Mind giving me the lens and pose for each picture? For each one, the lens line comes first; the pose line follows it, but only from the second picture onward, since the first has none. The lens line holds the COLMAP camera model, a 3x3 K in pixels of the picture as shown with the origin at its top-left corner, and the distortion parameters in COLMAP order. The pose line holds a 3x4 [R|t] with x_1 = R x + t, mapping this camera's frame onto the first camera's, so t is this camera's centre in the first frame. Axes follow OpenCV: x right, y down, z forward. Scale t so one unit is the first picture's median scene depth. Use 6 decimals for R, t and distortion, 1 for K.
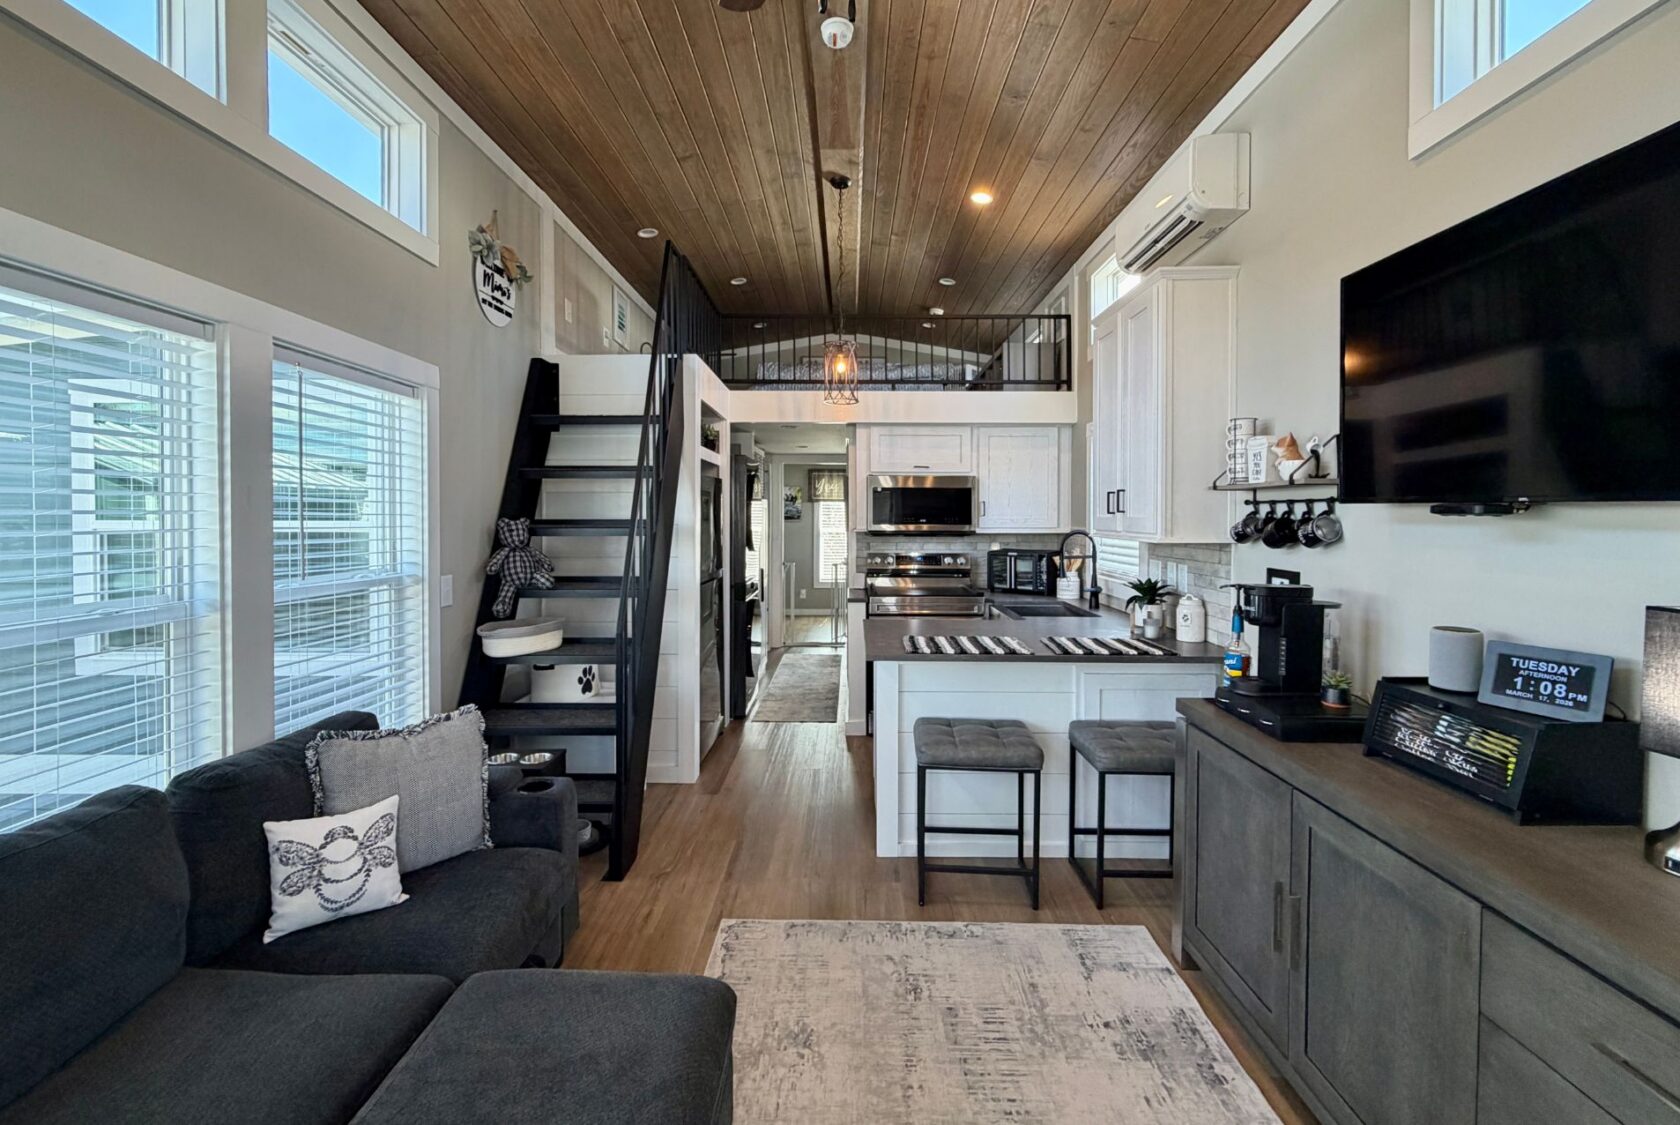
lens RADIAL K [[698.1, 0, 840.1], [0, 698.1, 524.0], [0, 0, 1]] dist [0.000488, 0.000121]
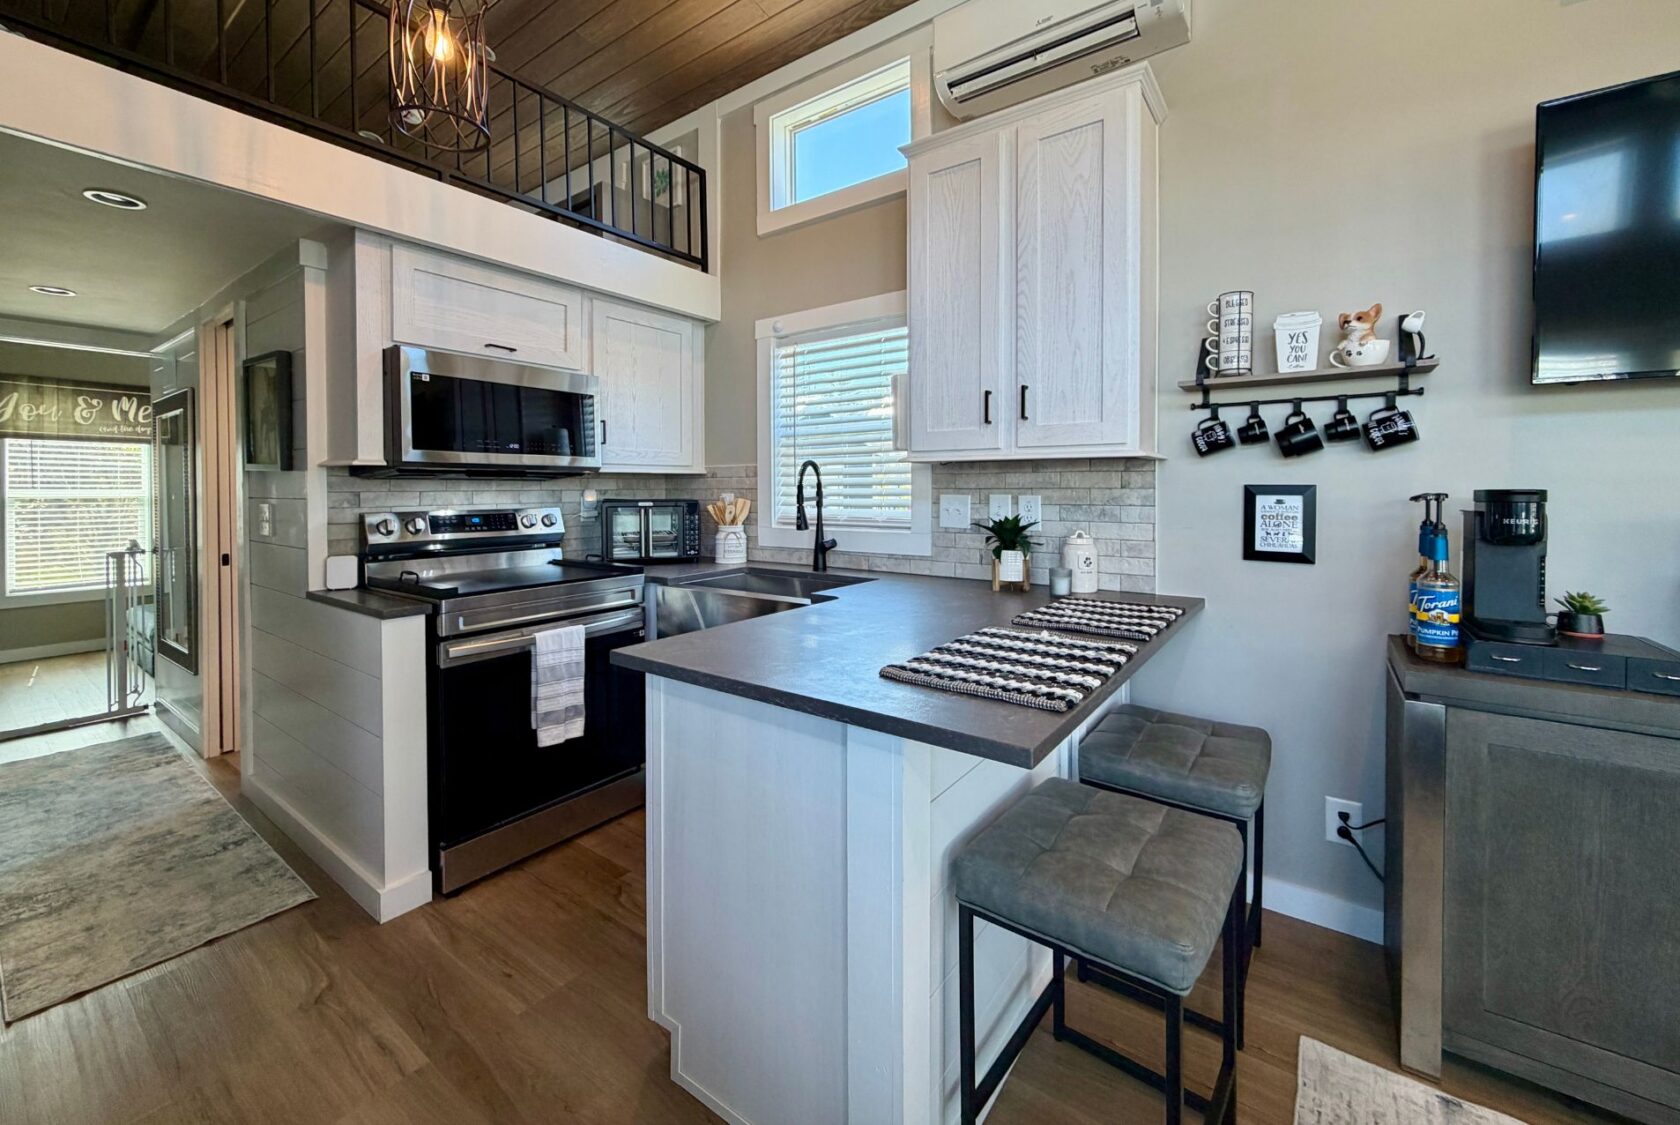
lens RADIAL K [[672.1, 0, 838.0], [0, 672.1, 491.6], [0, 0, 1]] dist [0.000166, 0.000021]
pose [[0.580698, -0.007788, 0.814081, -0.156015], [0.014551, 0.999894, -0.000814, 0.033847], [-0.813989, 0.012318, 0.580750, 0.488784]]
